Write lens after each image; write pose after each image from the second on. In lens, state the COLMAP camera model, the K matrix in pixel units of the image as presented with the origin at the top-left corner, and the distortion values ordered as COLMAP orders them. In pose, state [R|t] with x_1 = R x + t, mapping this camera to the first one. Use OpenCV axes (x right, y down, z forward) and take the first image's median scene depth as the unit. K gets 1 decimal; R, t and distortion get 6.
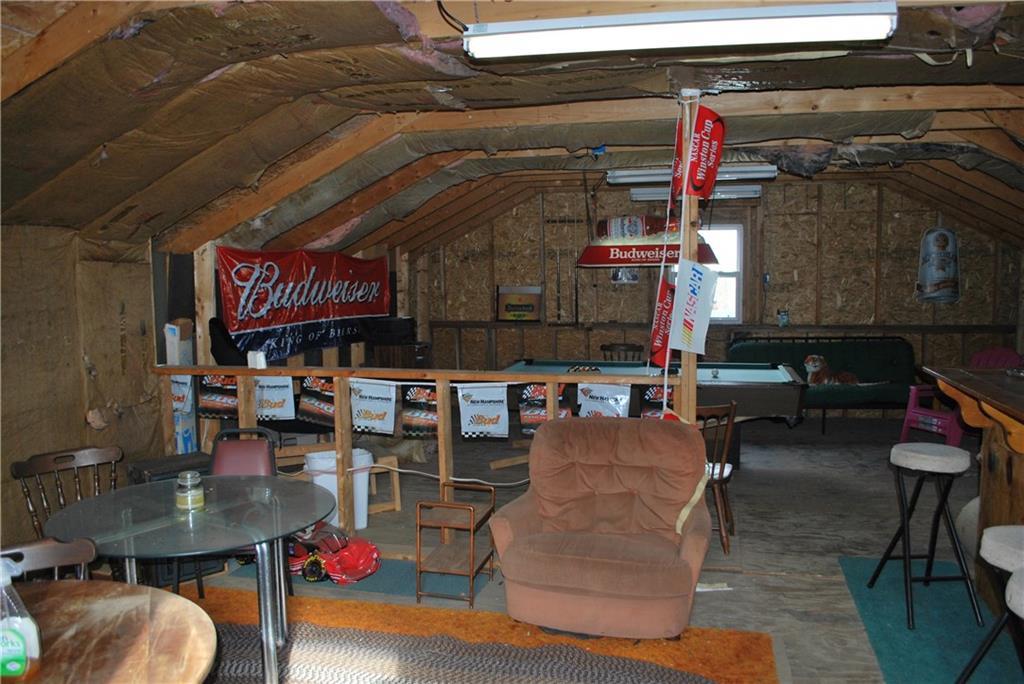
lens RADIAL K [[808.9, 0, 530.4], [0, 808.9, 347.1], [0, 0, 1]] dist [-0.081856, 0.006828]
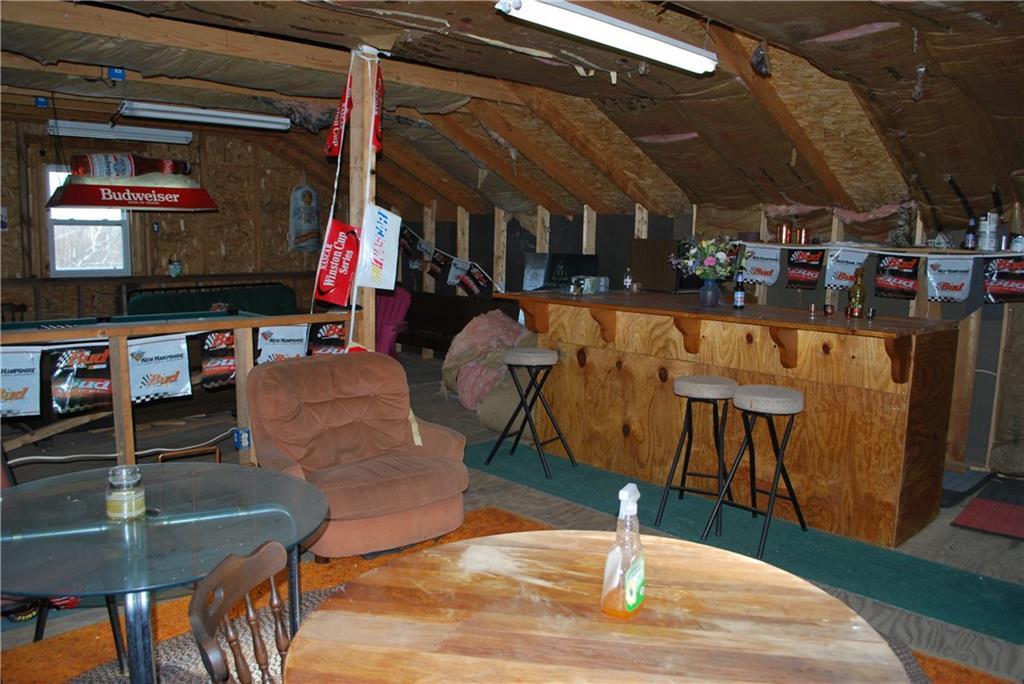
lens RADIAL K [[808.9, 0, 530.4], [0, 808.9, 347.1], [0, 0, 1]] dist [-0.081856, 0.006828]
pose [[0.528178, -0.095954, 0.843694, -0.427109], [0.051155, 0.995386, 0.081182, 0.005047], [-0.847591, 0.000281, 0.530650, 0.158538]]
